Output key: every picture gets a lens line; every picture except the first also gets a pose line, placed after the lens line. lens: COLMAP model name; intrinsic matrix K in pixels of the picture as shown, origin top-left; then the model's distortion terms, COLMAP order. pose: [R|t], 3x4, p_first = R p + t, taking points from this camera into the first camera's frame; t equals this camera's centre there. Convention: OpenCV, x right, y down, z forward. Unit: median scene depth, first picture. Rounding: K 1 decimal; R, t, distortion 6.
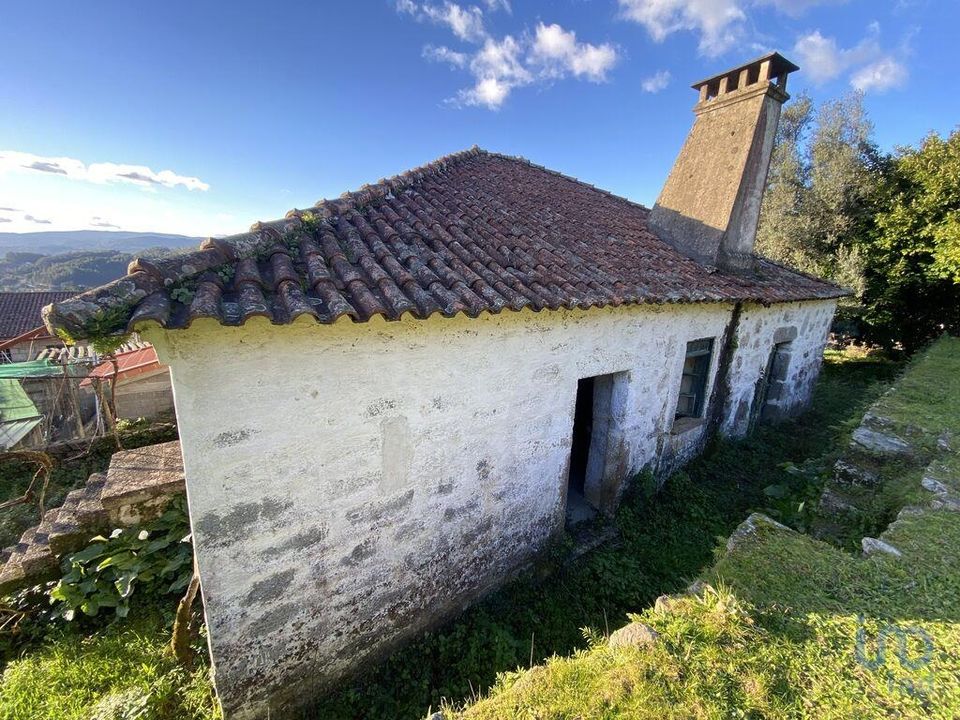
lens RADIAL K [[386.4, 0, 480.0], [0, 386.4, 360.0], [0, 0, 1]] dist [0.050226, -0.031573]
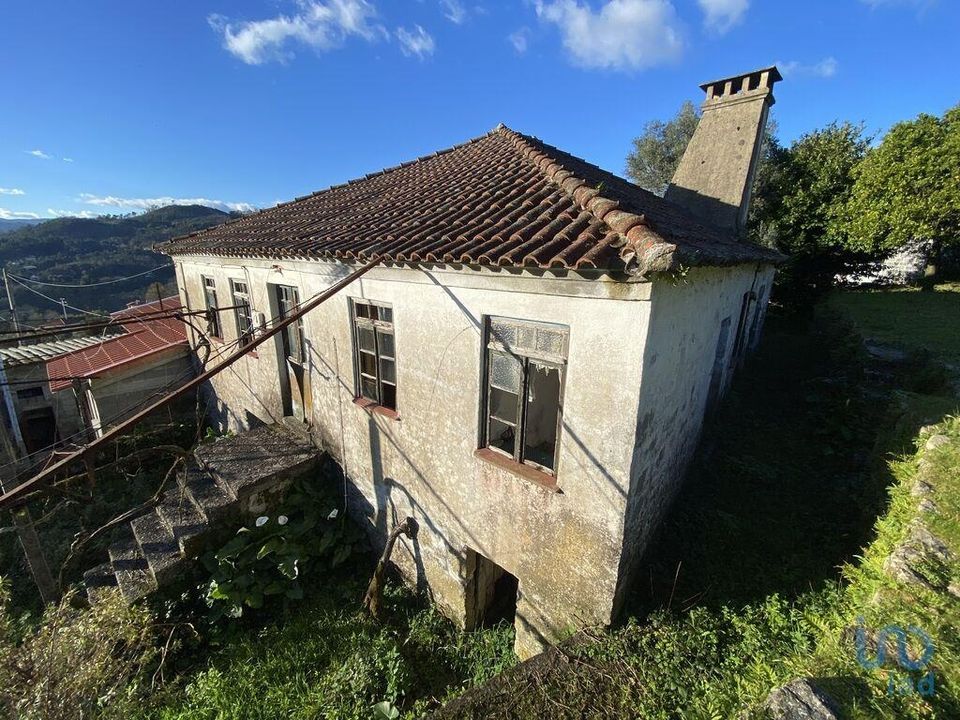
lens RADIAL K [[386.4, 0, 480.0], [0, 386.4, 360.0], [0, 0, 1]] dist [0.050226, -0.031573]
pose [[0.967790, -0.082079, 0.238003, -0.516352], [0.070950, 0.995964, 0.054968, 0.028837], [-0.241554, -0.036311, 0.969708, -0.040204]]
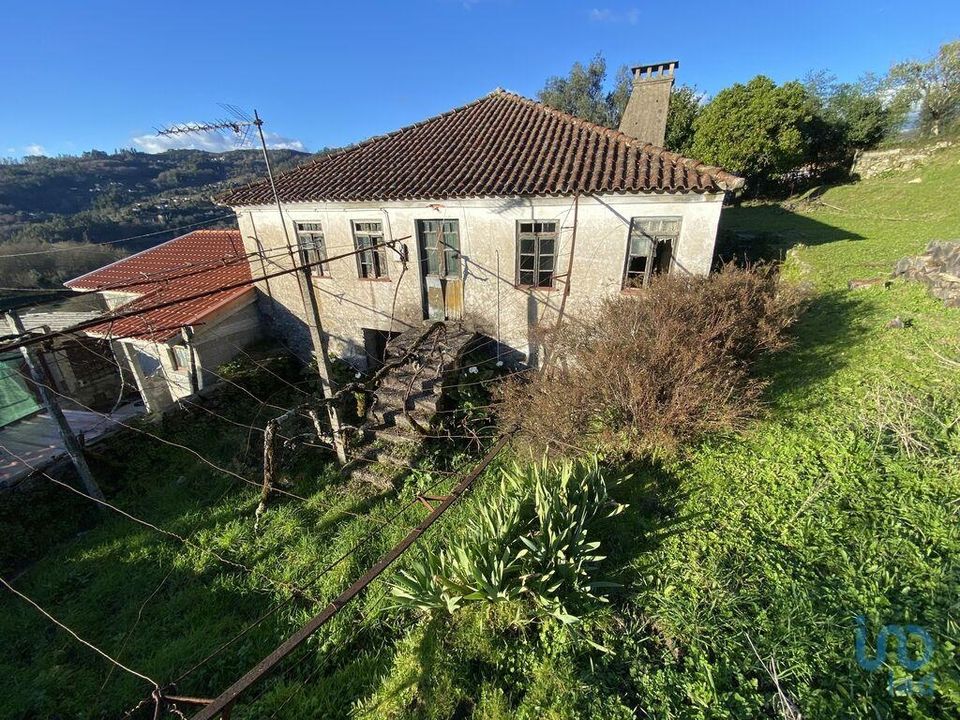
lens RADIAL K [[386.4, 0, 480.0], [0, 386.4, 360.0], [0, 0, 1]] dist [0.050226, -0.031573]
pose [[0.812220, -0.272866, 0.515600, -1.443588], [0.180601, 0.958054, 0.222522, 0.060291], [-0.554691, -0.087619, 0.827430, -0.238916]]
